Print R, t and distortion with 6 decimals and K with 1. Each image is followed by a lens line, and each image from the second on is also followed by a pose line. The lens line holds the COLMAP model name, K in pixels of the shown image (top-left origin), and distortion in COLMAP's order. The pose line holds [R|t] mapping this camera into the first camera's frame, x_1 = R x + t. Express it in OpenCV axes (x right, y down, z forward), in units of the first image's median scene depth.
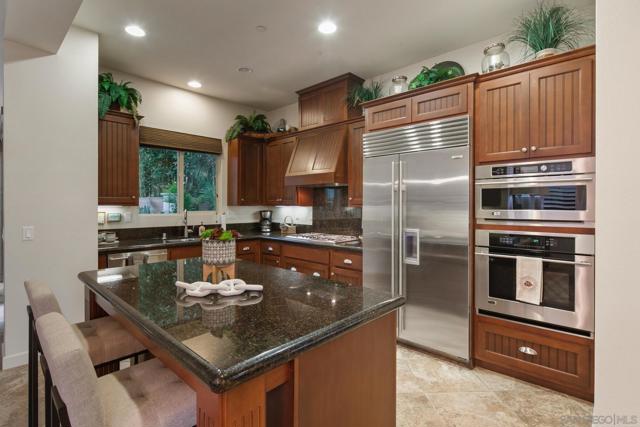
lens RADIAL K [[313.3, 0, 318.1], [0, 313.3, 208.4], [0, 0, 1]] dist [0.000621, -0.000237]
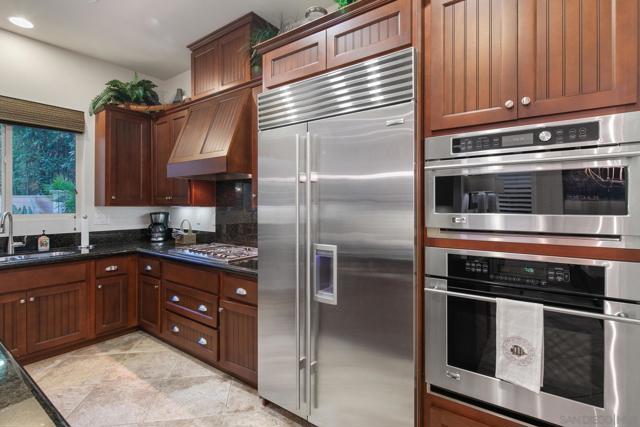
lens RADIAL K [[310.2, 0, 318.1], [0, 310.2, 208.7], [0, 0, 1]] dist [-0.001764, -0.000799]
pose [[0.991581, -0.002802, 0.129461, 0.195371], [0.002553, 0.999995, 0.002088, -0.004639], [-0.129466, -0.001740, 0.991582, 0.385979]]
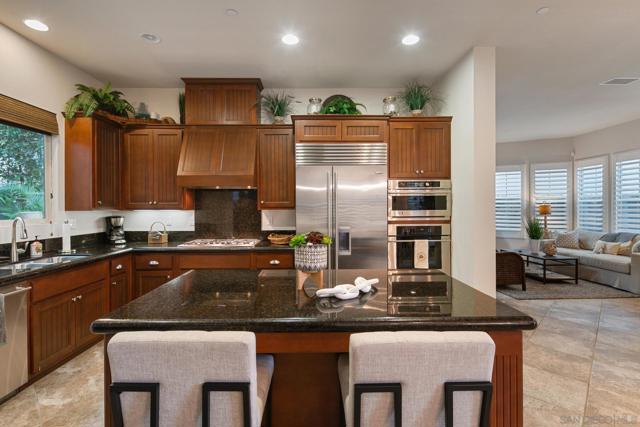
lens RADIAL K [[310.2, 0, 318.1], [0, 310.2, 208.7], [0, 0, 1]] dist [-0.001764, -0.000799]
pose [[0.709205, -0.008255, 0.704954, -0.607570], [0.014244, 0.999895, -0.002621, -0.004535], [-0.704859, 0.011900, 0.709248, 0.189657]]
